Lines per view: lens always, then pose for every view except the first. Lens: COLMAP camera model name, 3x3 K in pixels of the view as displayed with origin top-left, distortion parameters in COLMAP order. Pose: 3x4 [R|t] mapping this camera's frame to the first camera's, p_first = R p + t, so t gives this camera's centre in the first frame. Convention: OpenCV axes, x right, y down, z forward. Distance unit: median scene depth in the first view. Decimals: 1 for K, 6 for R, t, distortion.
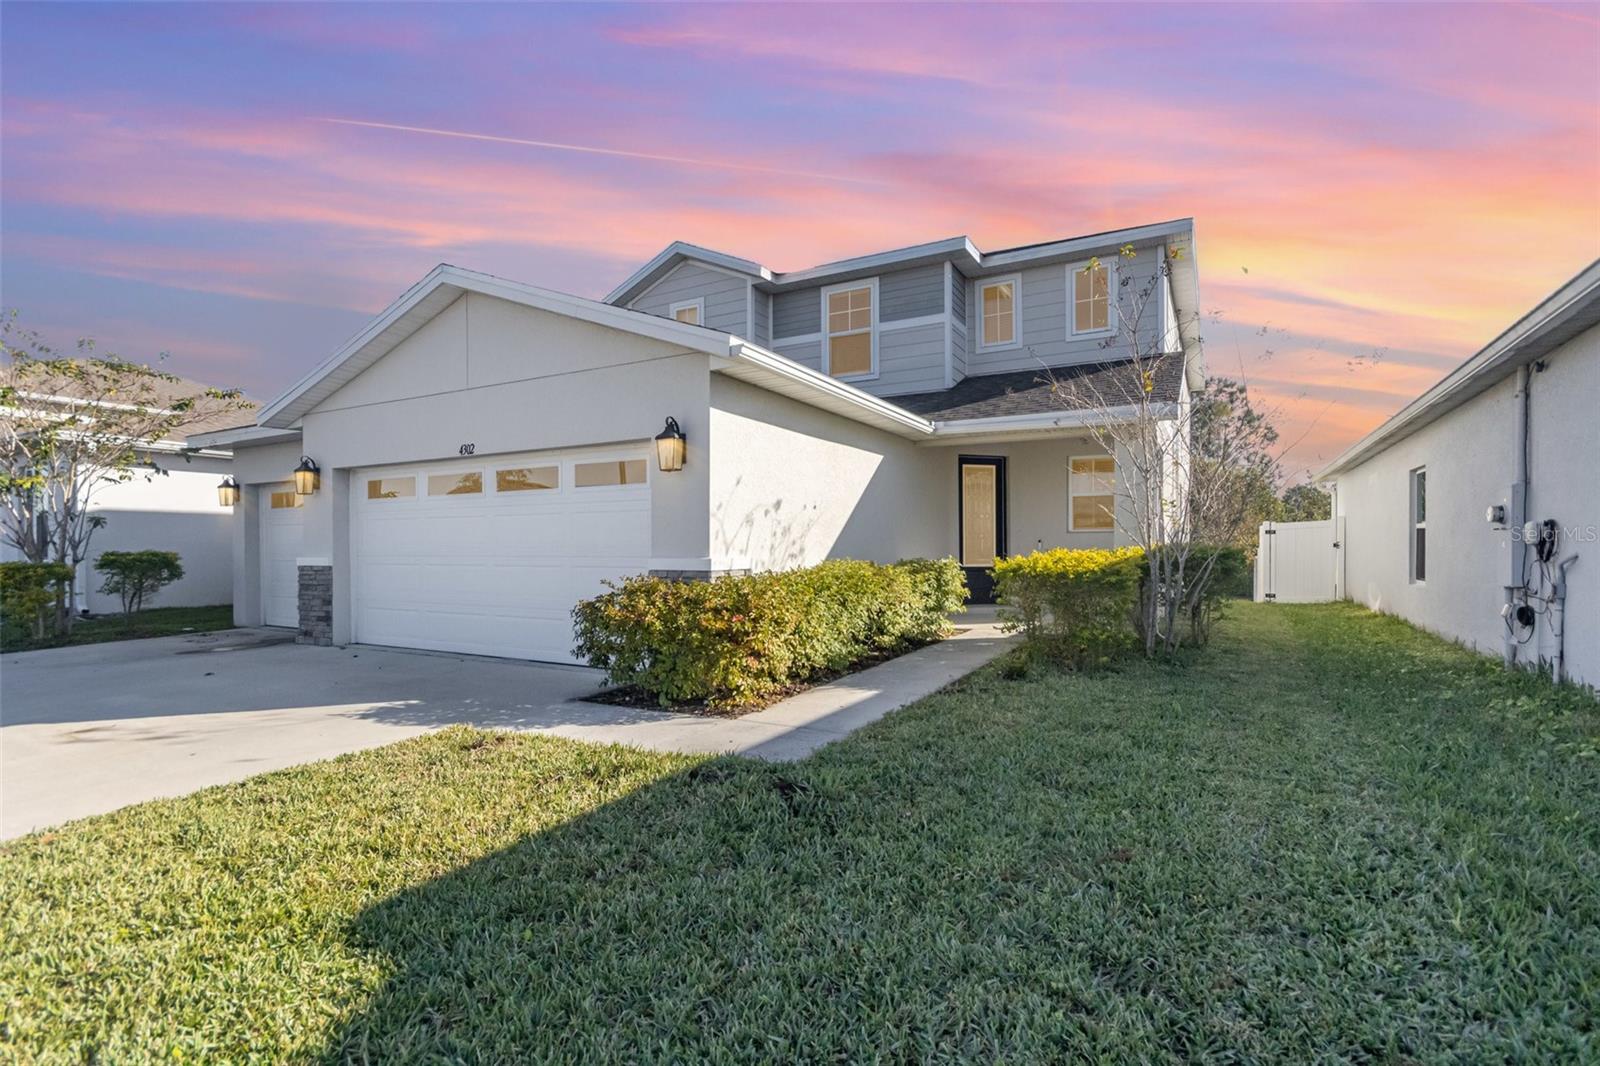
lens RADIAL K [[759.7, 0, 798.7], [0, 759.7, 539.5], [0, 0, 1]] dist [-0.002921, 0.000993]
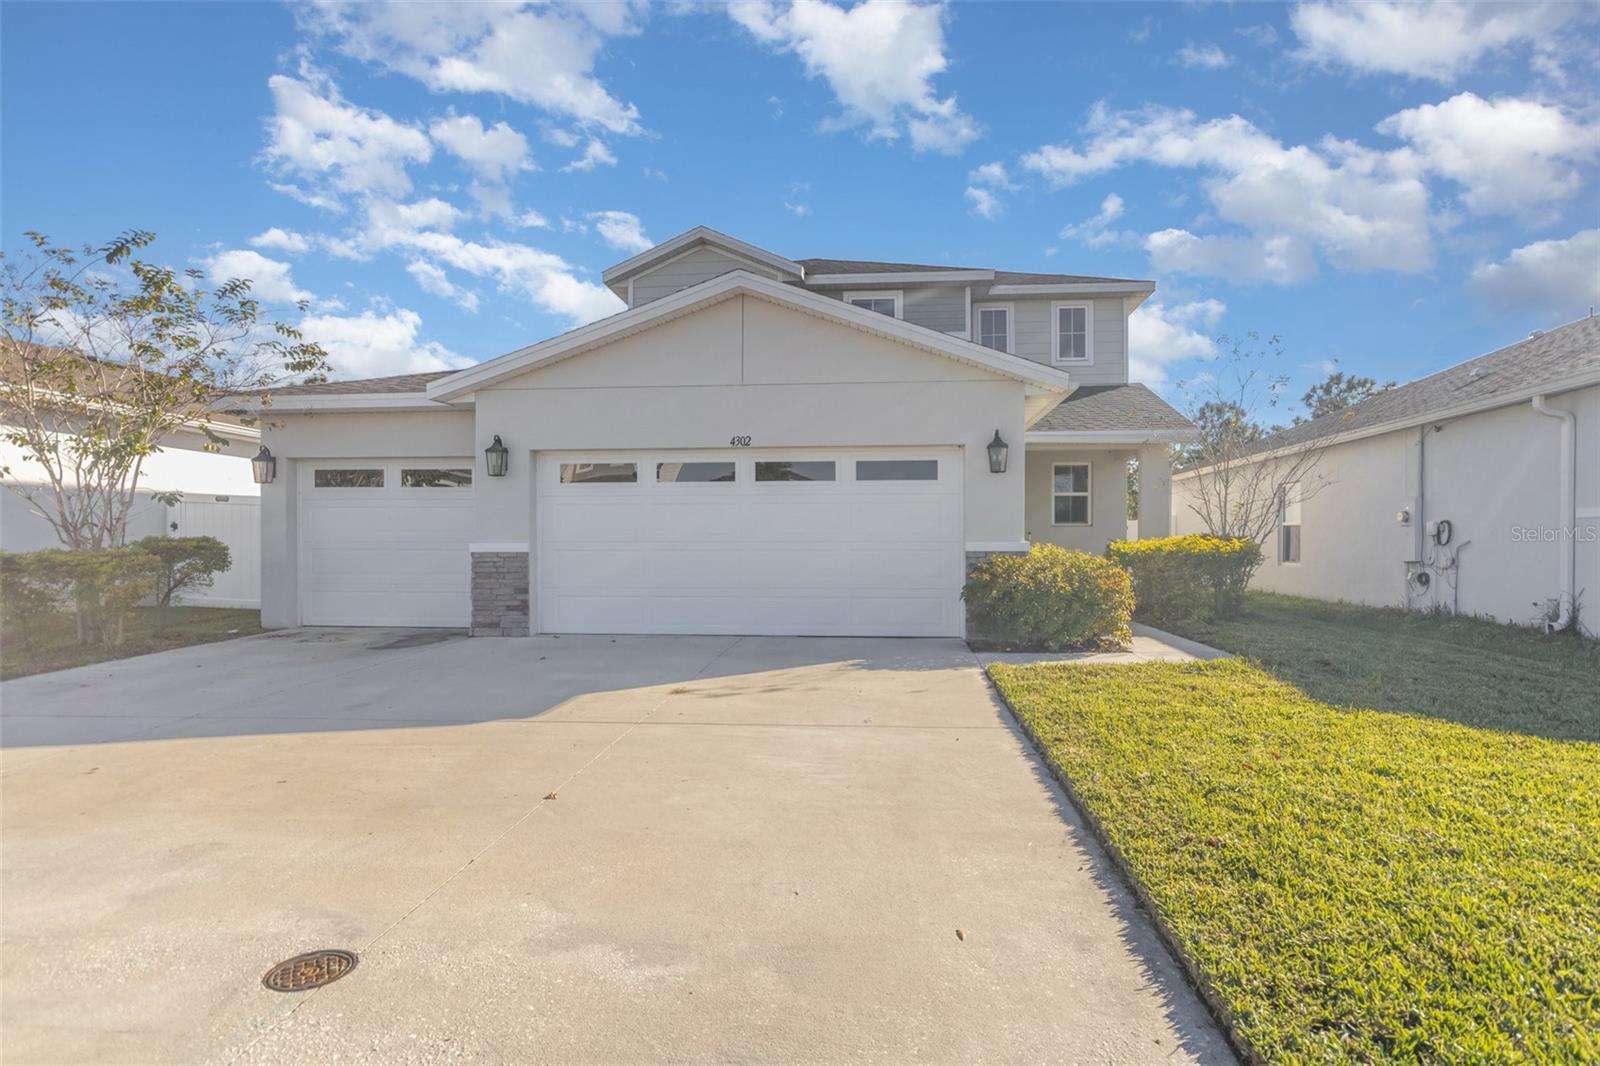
lens RADIAL K [[889.4, 0, 802.7], [0, 889.4, 539.4], [0, 0, 1]] dist [-0.020020, -0.000185]
pose [[0.918389, 0.005106, 0.395647, -0.840139], [-0.005961, 0.999982, 0.000930, 0.017981], [-0.395635, -0.003212, 0.918402, -0.178472]]
